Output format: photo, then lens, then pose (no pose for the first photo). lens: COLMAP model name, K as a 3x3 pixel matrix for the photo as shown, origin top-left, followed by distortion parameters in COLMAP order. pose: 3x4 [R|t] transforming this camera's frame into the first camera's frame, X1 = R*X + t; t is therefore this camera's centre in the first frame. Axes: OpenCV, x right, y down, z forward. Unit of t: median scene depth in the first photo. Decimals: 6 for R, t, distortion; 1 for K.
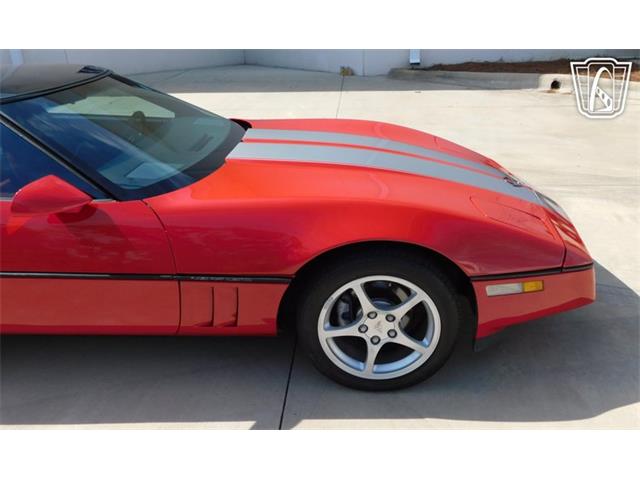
lens RADIAL K [[553.4, 0, 329.1], [0, 553.4, 239.5], [0, 0, 1]] dist [0.003522, 0.003536]
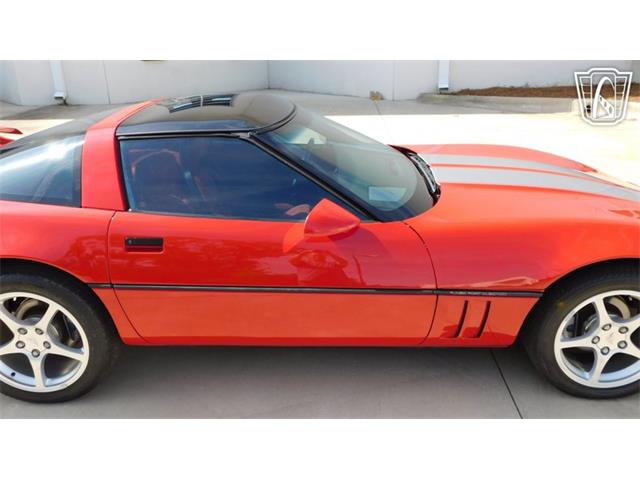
lens RADIAL K [[544.3, 0, 306.9], [0, 544.3, 239.6], [0, 0, 1]] dist [-0.001395, -0.001416]
pose [[0.999975, 0.000069, -0.007111, -0.493820], [-0.000309, 0.999432, -0.033688, 0.001406], [0.007104, 0.033689, 0.999407, -0.071435]]
